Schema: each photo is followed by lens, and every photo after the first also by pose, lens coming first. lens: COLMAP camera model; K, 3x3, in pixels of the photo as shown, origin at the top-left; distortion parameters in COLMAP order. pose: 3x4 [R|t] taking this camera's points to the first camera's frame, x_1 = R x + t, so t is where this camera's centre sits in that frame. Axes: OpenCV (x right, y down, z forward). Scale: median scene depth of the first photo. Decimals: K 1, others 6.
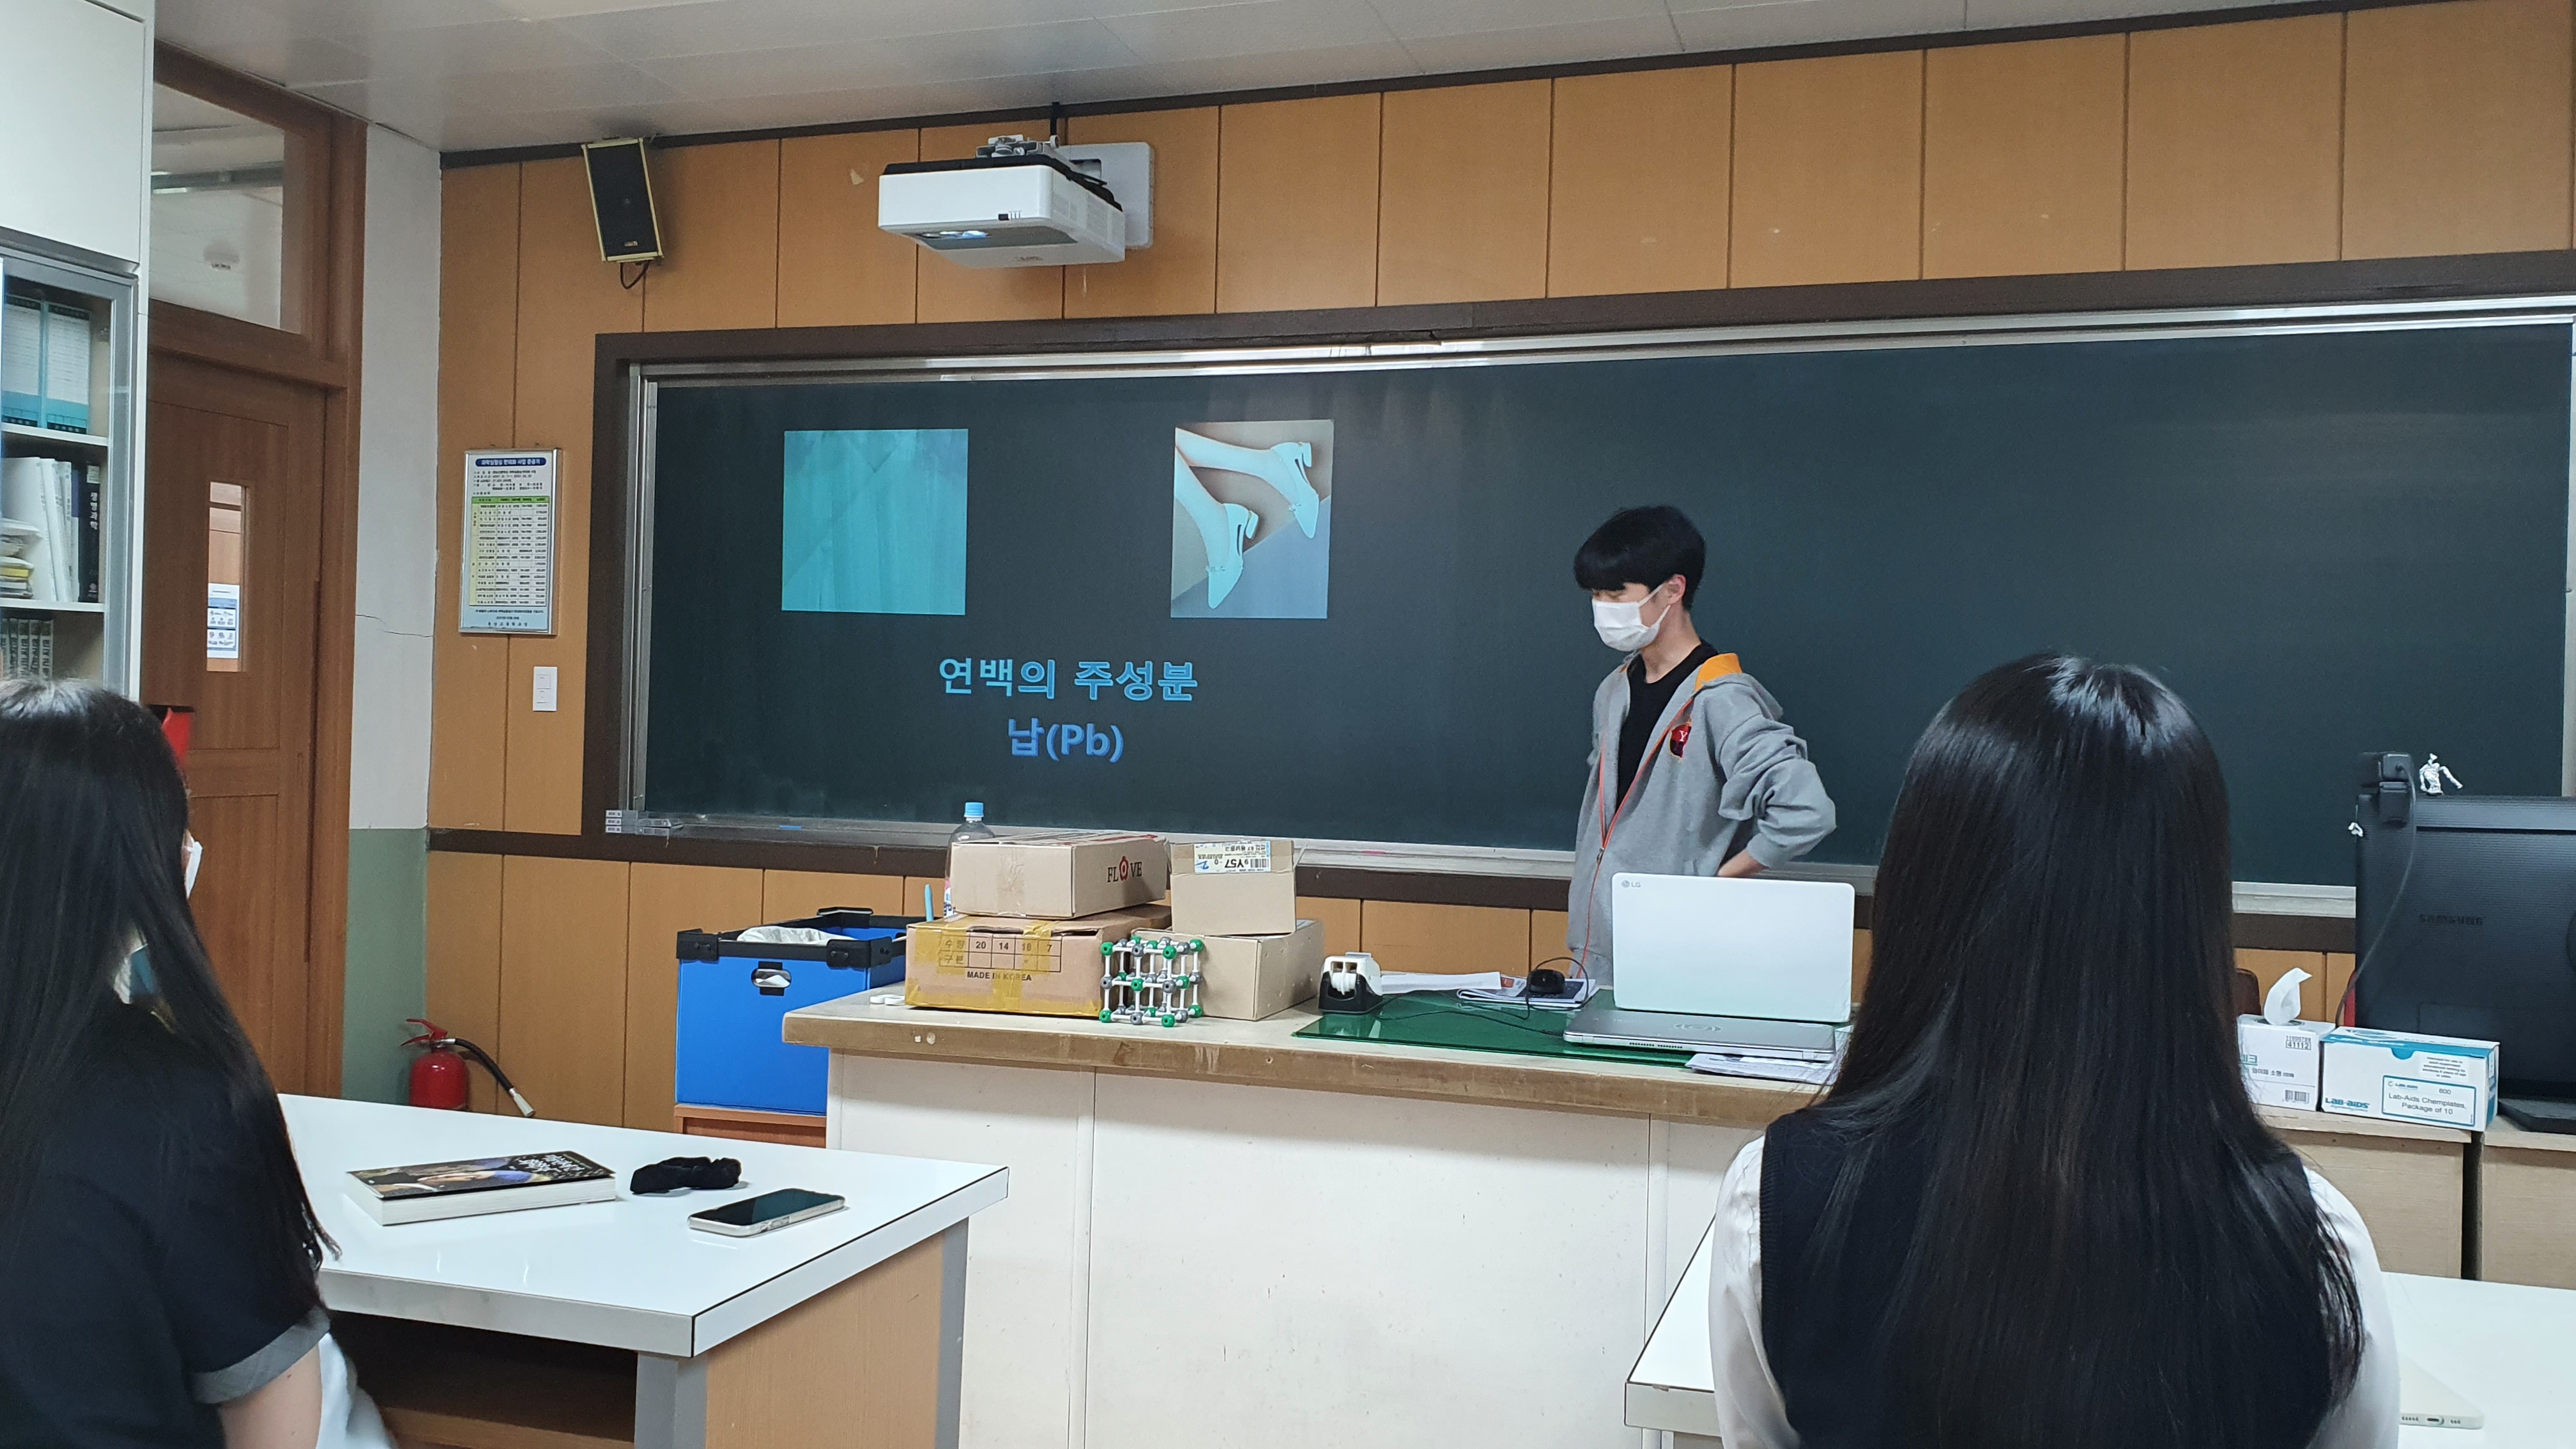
lens RADIAL K [[2068.6, 0, 1270.5], [0, 2068.6, 729.8], [0, 0, 1]] dist [-0.026155, 0.048254]
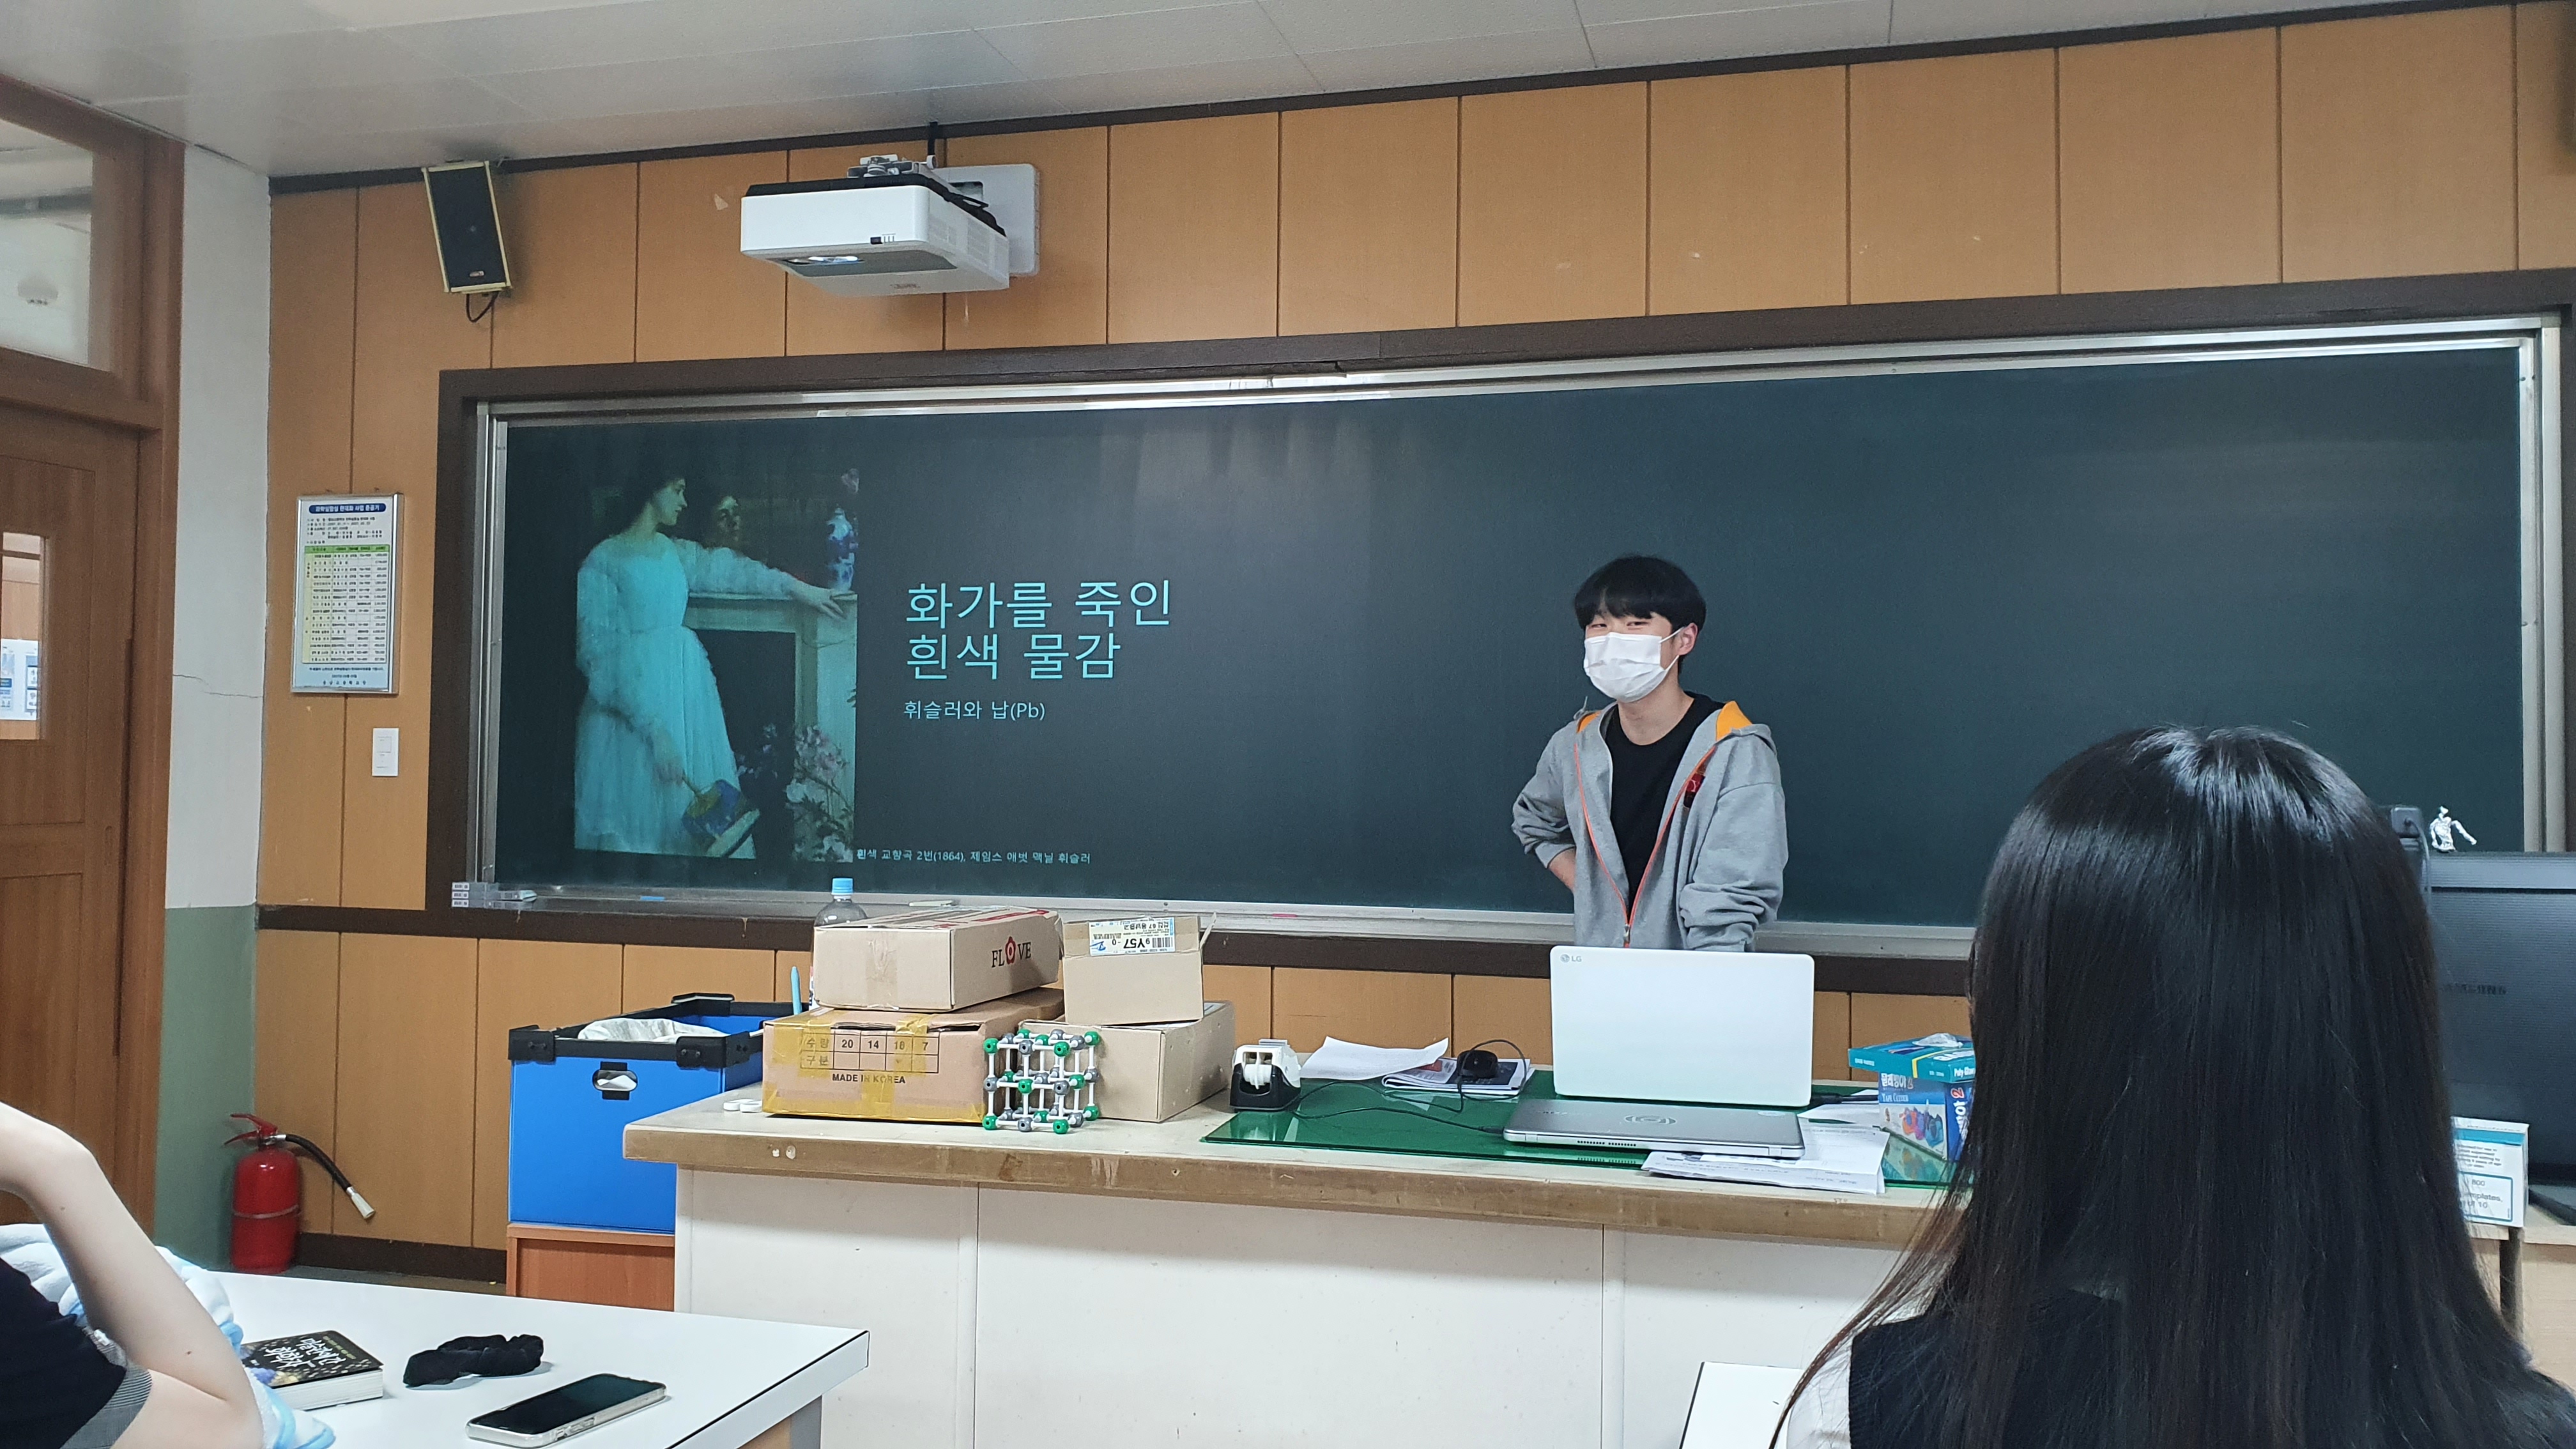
lens RADIAL K [[2068.6, 0, 1279.8], [0, 2068.6, 703.9], [0, 0, 1]] dist [-0.026155, 0.048254]
pose [[0.998495, -0.013100, 0.053263, -0.000204], [0.014800, 0.999390, -0.031646, -0.007665], [-0.052815, 0.032387, 0.998079, 0.067627]]
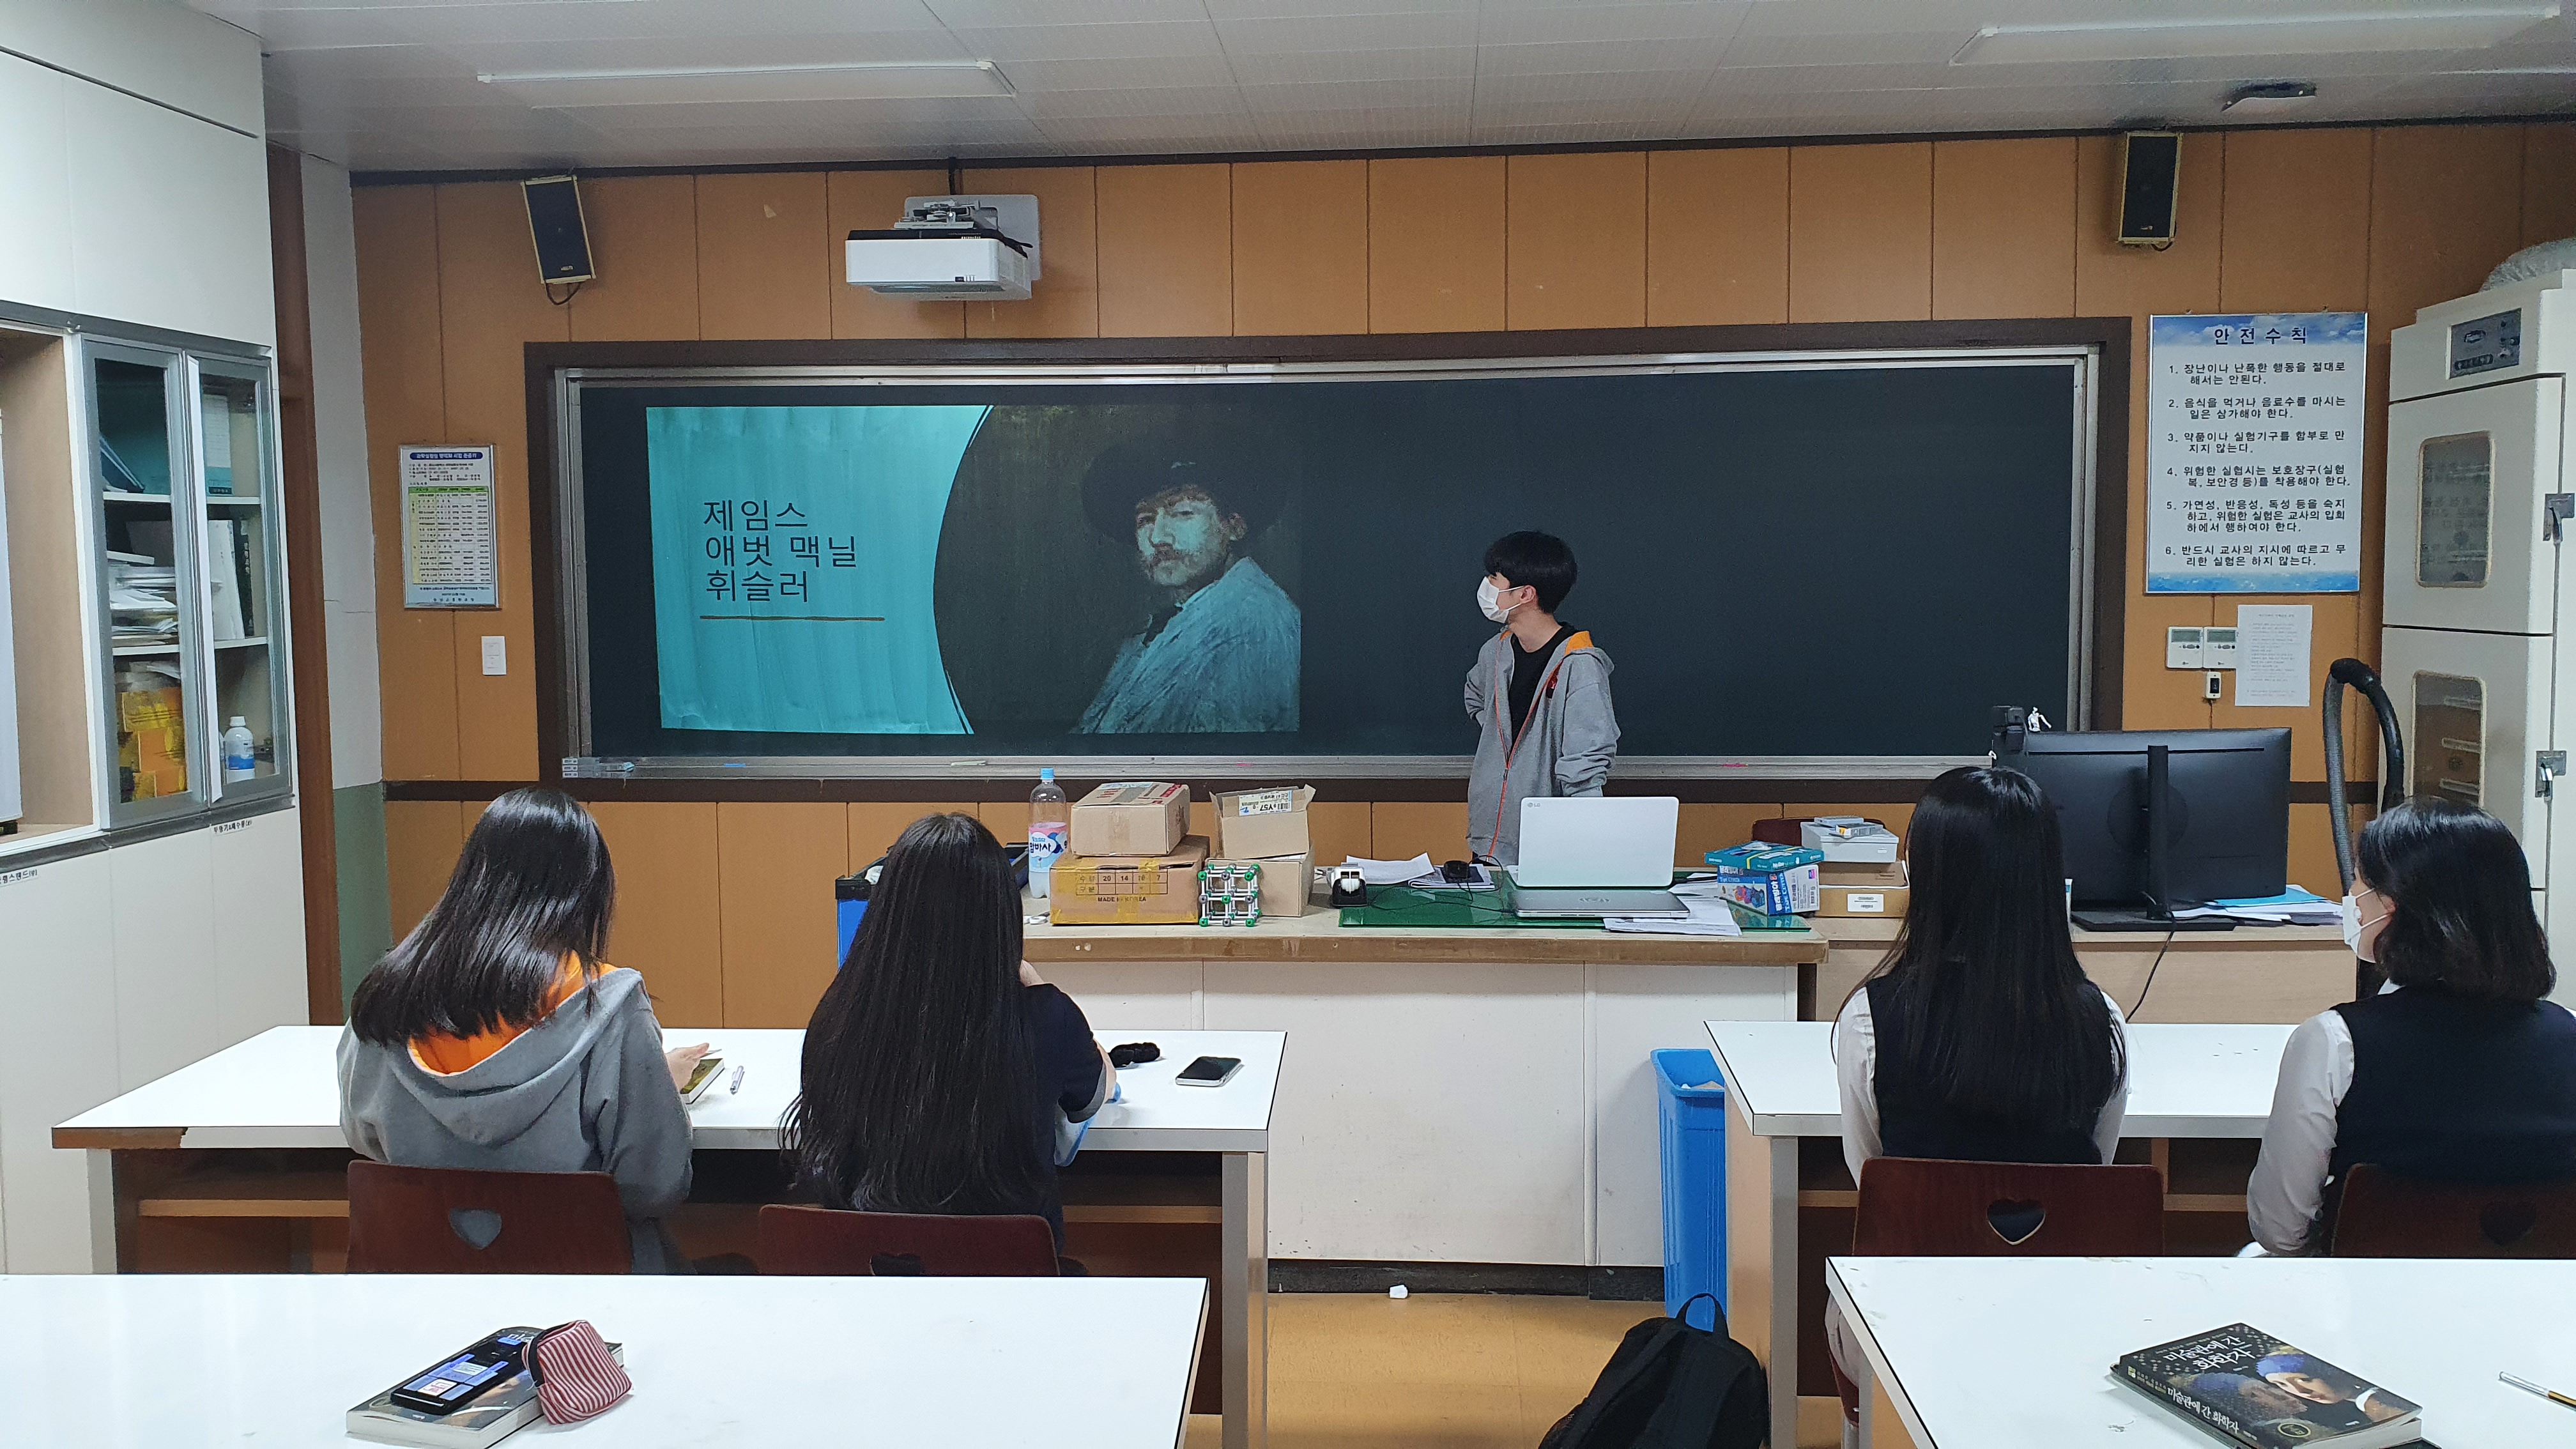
lens RADIAL K [[2068.6, 0, 1298.8], [0, 2068.6, 741.9], [0, 0, 1]] dist [-0.026155, 0.048254]
pose [[0.968729, -0.055970, 0.241724, -0.241362], [0.033056, 0.994654, 0.097832, -0.084267], [-0.245908, -0.086783, 0.965401, -0.266654]]
